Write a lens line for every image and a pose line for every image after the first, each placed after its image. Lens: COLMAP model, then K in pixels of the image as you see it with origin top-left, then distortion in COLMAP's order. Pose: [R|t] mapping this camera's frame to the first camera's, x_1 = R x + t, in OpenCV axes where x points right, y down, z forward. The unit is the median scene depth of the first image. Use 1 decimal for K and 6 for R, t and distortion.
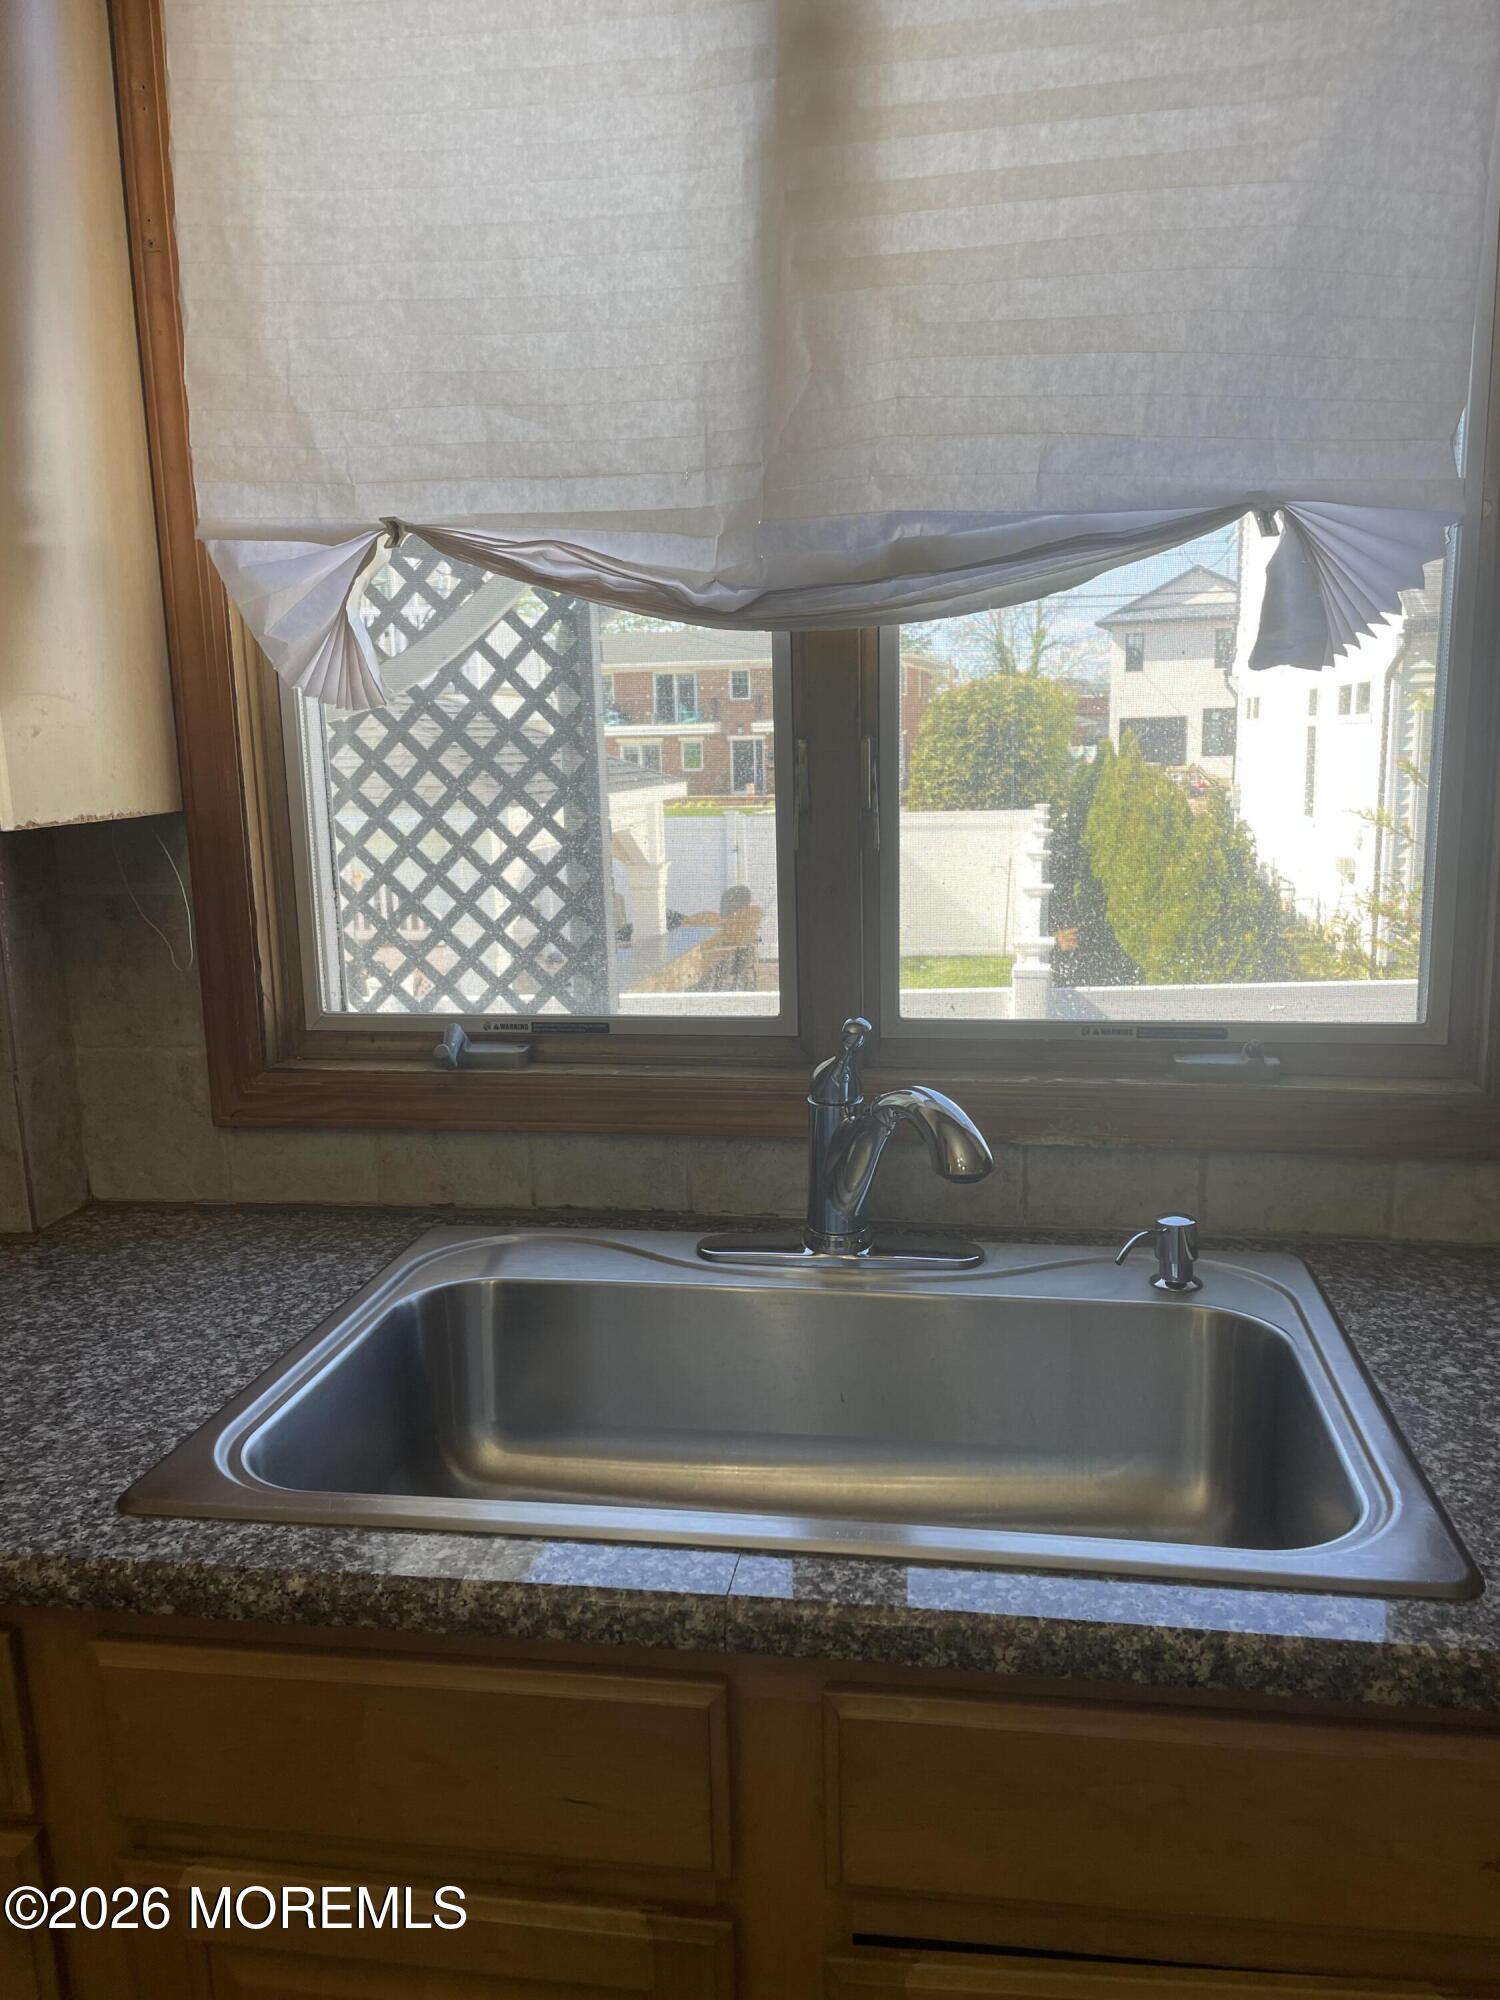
lens RADIAL K [[1521.1, 0, 753.6], [0, 1521.1, 1004.9], [0, 0, 1]] dist [0.085745, -0.107192]
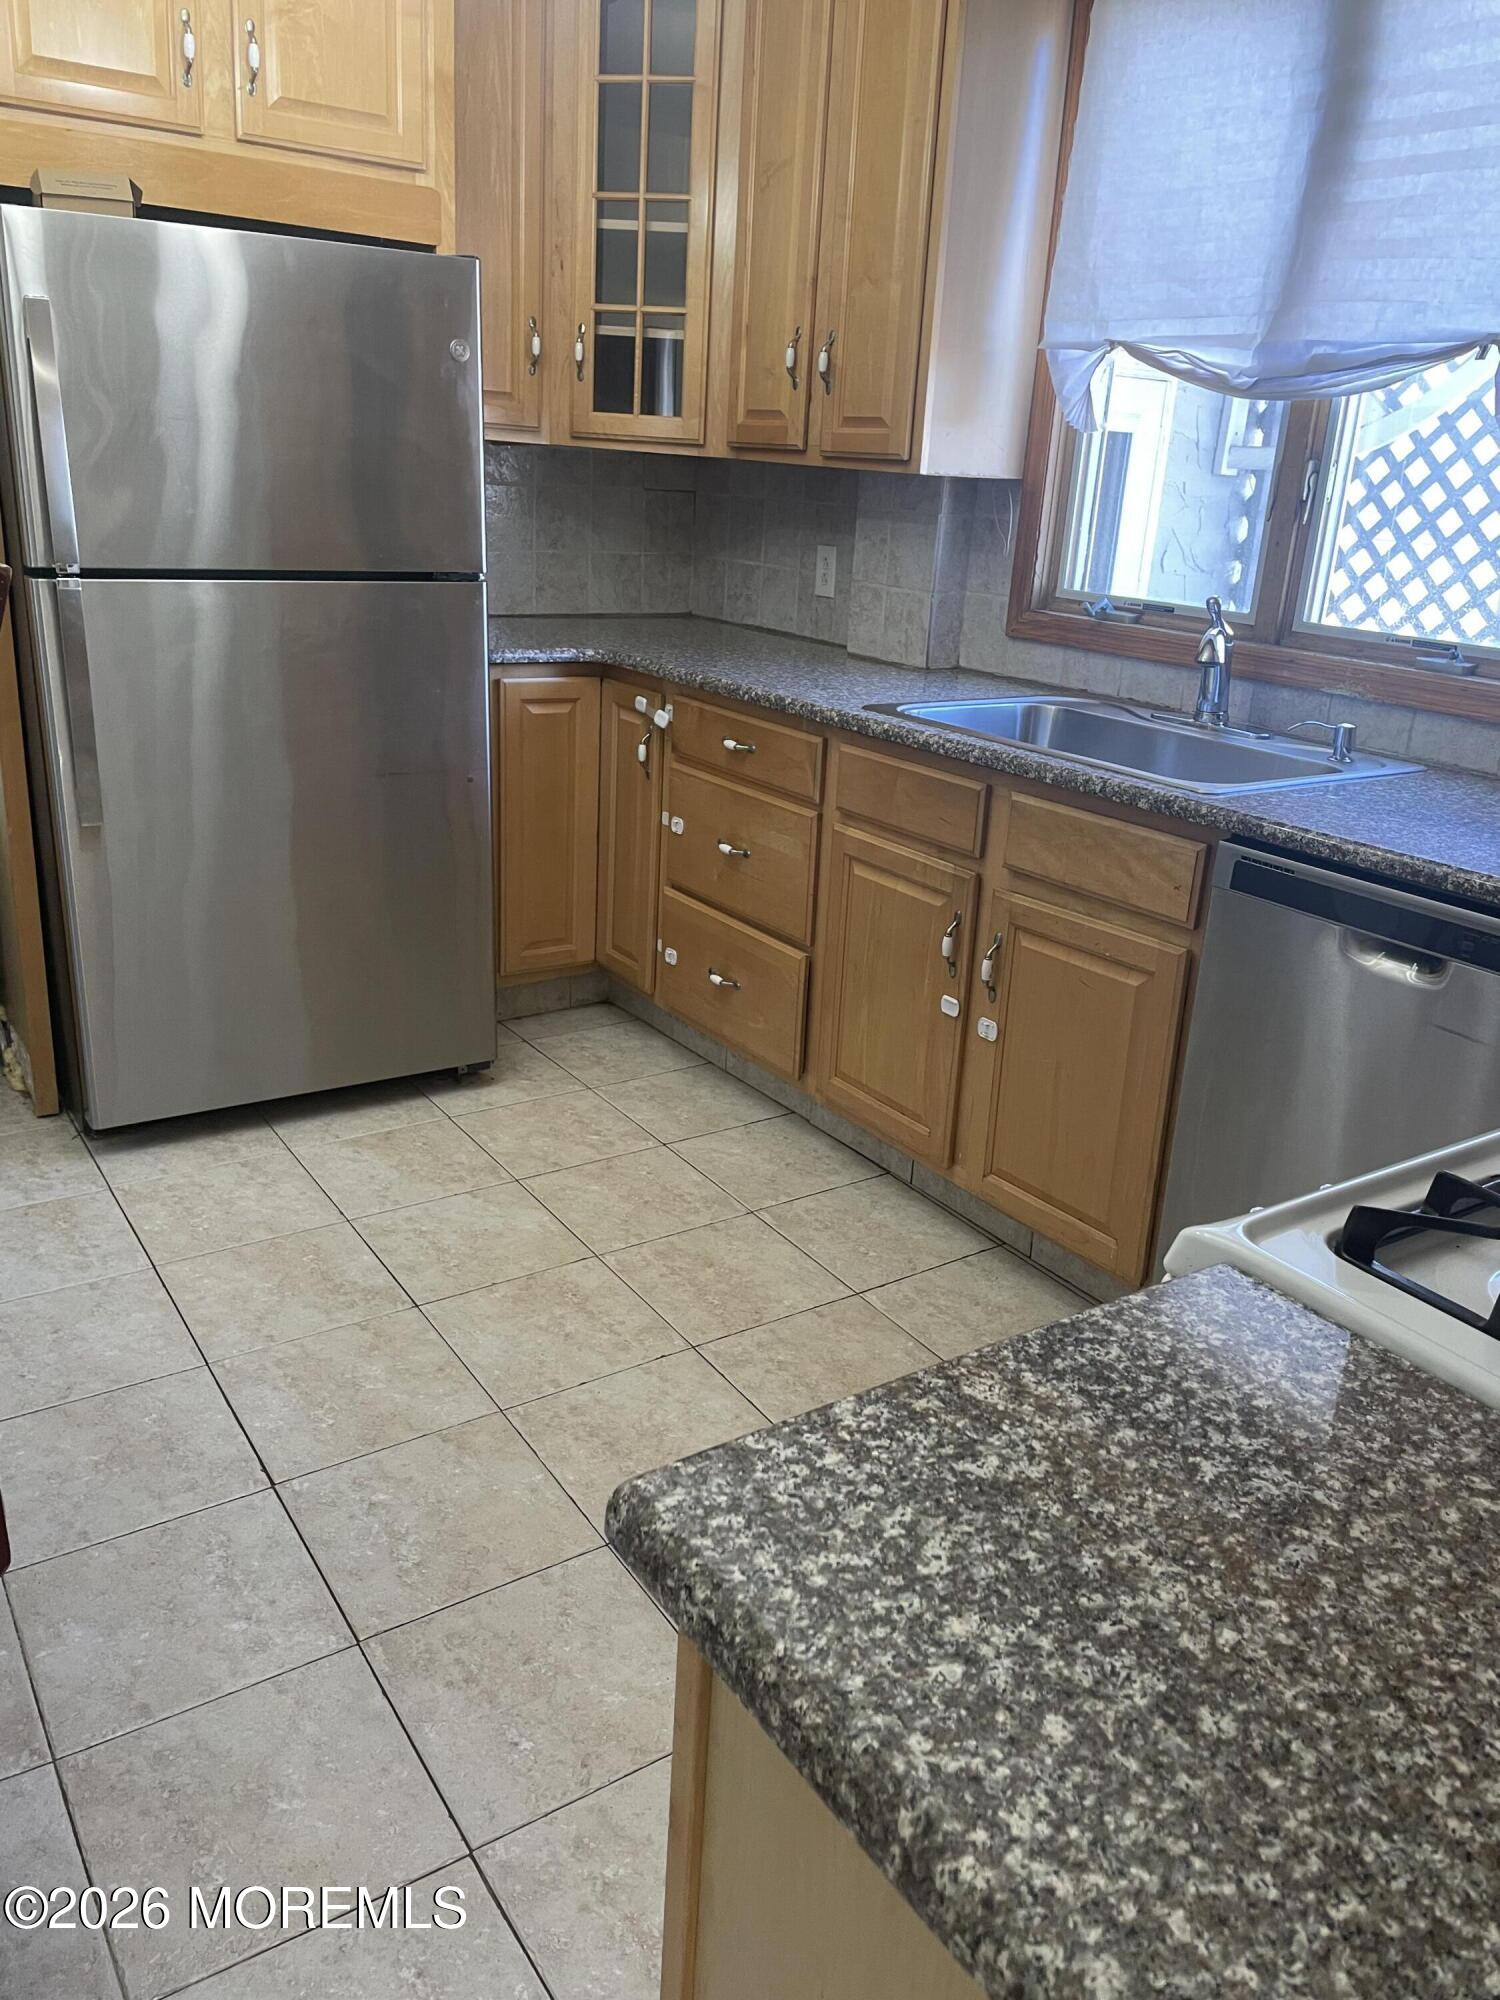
lens RADIAL K [[1521.1, 0, 753.6], [0, 1521.1, 1004.9], [0, 0, 1]] dist [0.085745, -0.107192]
pose [[0.687648, 0.302827, -0.659875, 1.104612], [-0.201454, 0.952759, 0.227303, 0.176409], [0.697536, -0.023370, 0.716169, -0.896281]]
